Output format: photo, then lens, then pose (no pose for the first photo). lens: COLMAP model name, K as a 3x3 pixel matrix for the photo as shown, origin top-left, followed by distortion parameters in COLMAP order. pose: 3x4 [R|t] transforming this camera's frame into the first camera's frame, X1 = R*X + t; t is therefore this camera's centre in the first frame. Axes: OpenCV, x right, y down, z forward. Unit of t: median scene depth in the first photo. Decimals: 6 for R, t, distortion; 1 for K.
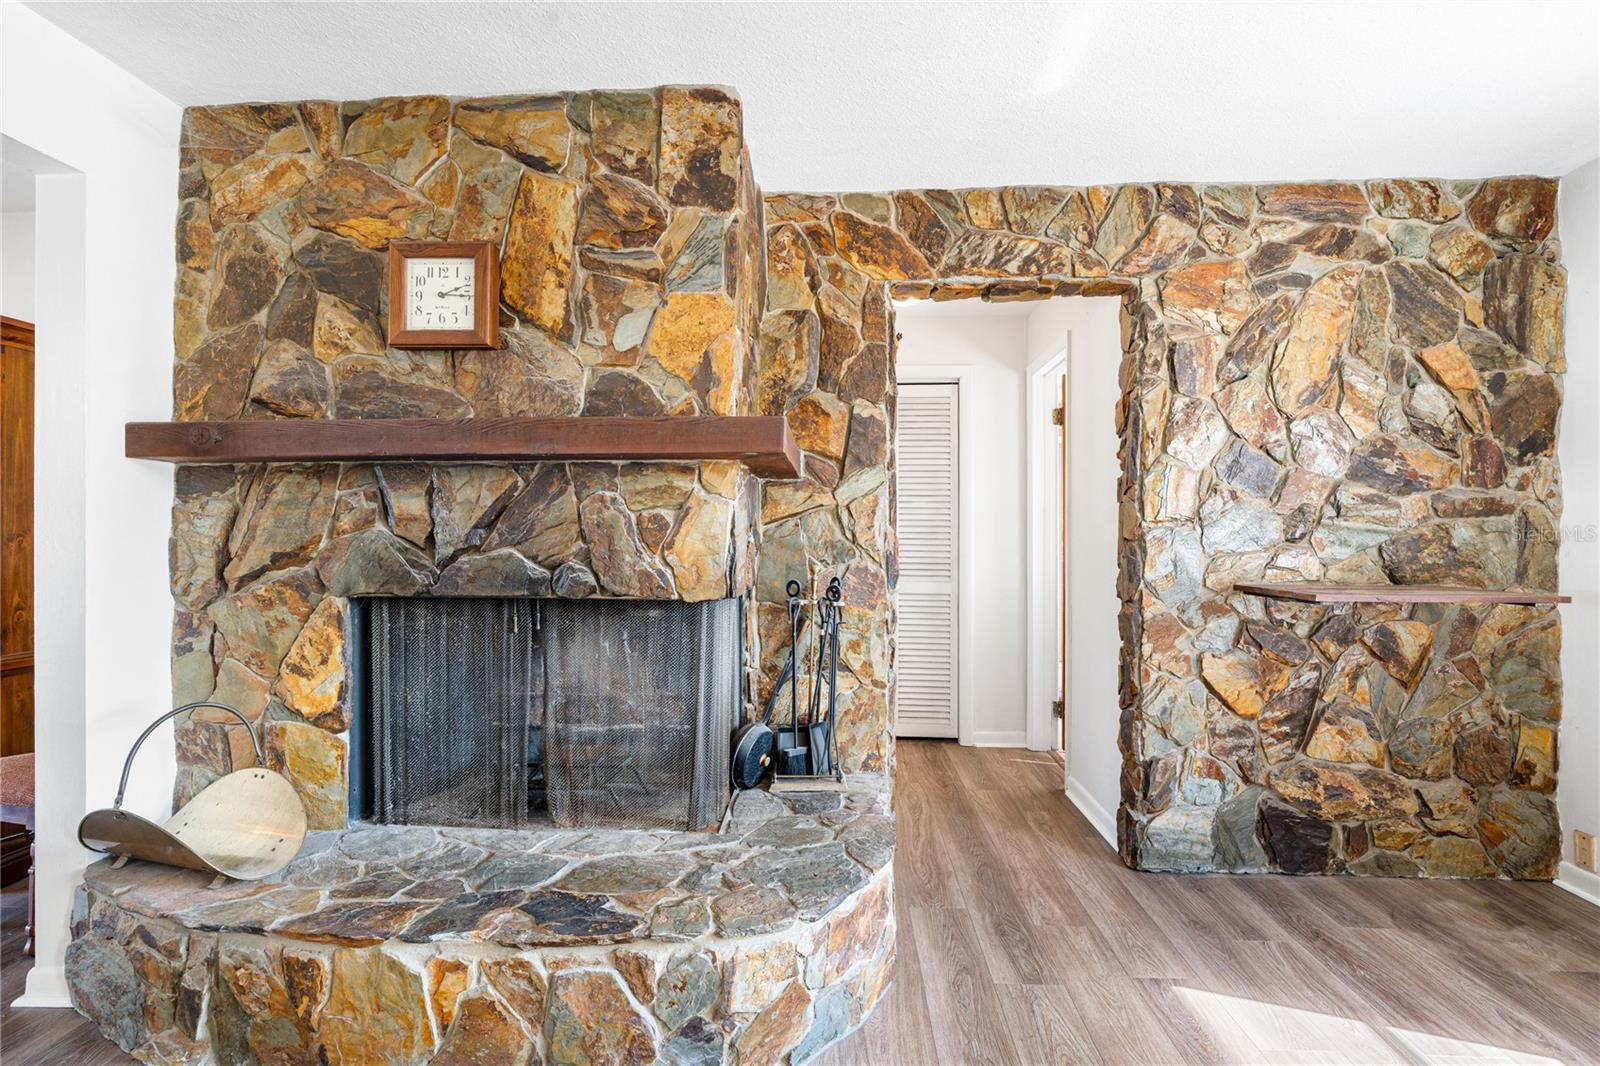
lens RADIAL K [[776.2, 0, 800.0], [0, 776.2, 533.0], [0, 0, 1]] dist [-0.004014, -0.000248]
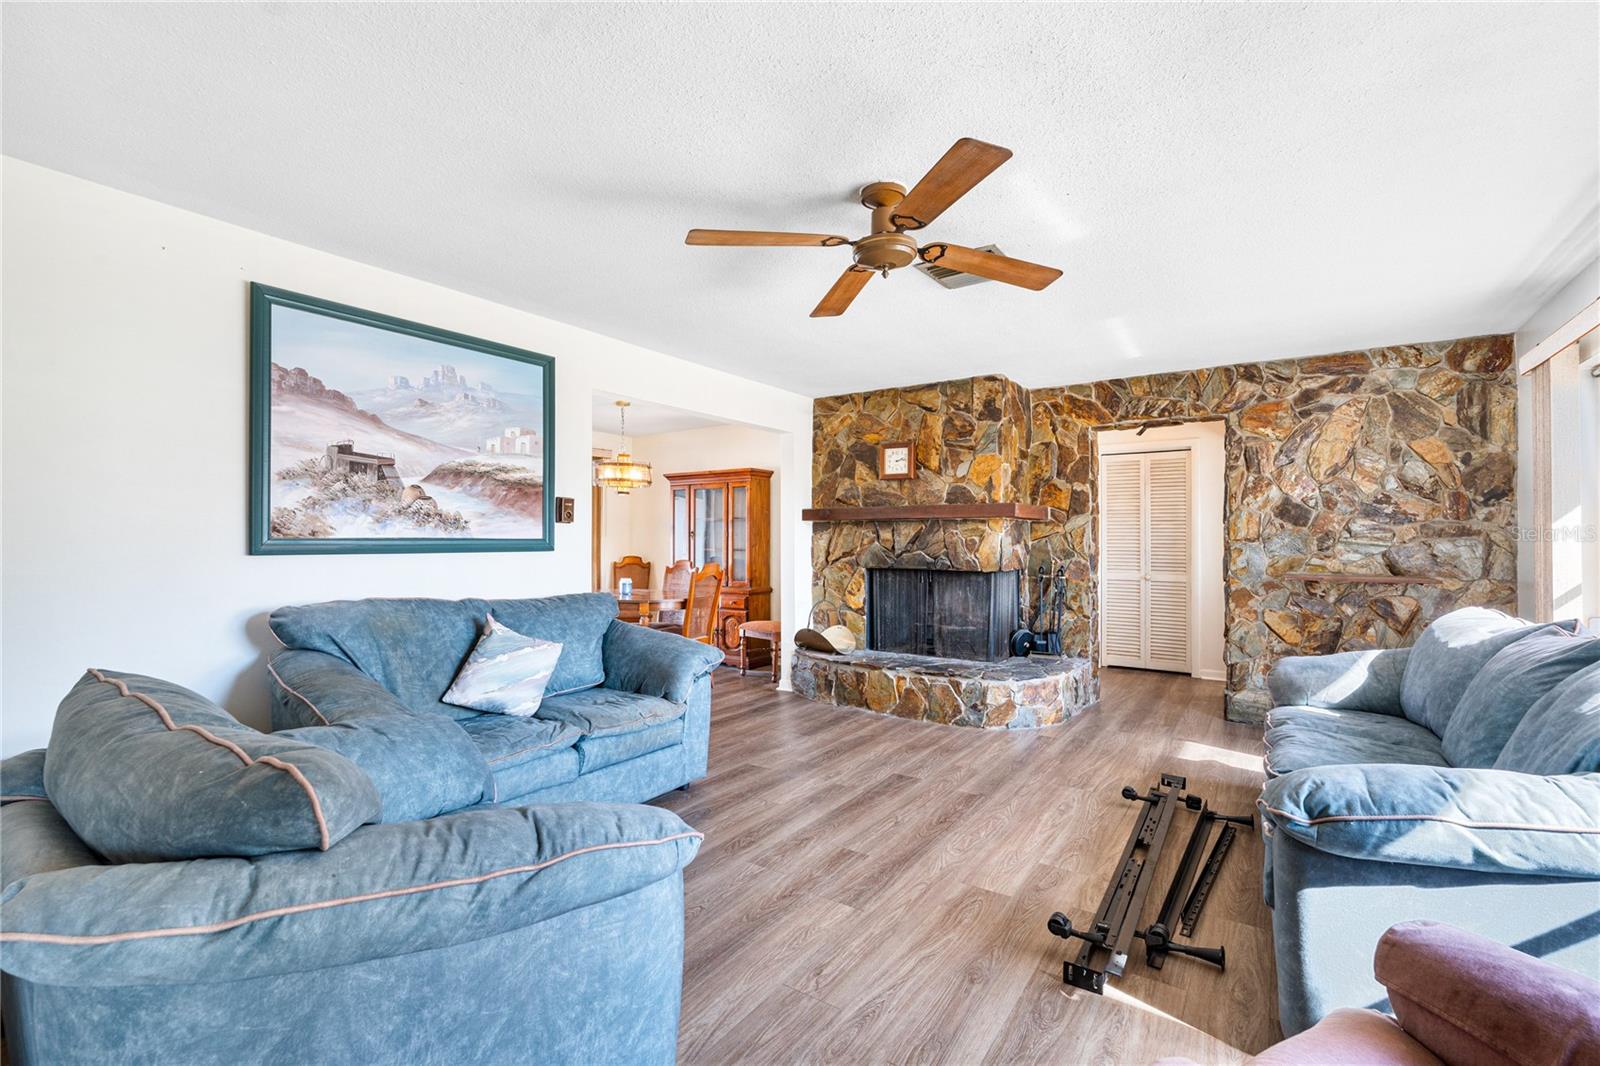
lens RADIAL K [[707.8, 0, 798.4], [0, 707.8, 528.3], [0, 0, 1]] dist [-0.023279, 0.000076]
pose [[0.852926, -0.008137, -0.521969, 0.532197], [0.001287, 0.999908, -0.013485, -0.026228], [0.522030, 0.010830, 0.852858, -1.279711]]
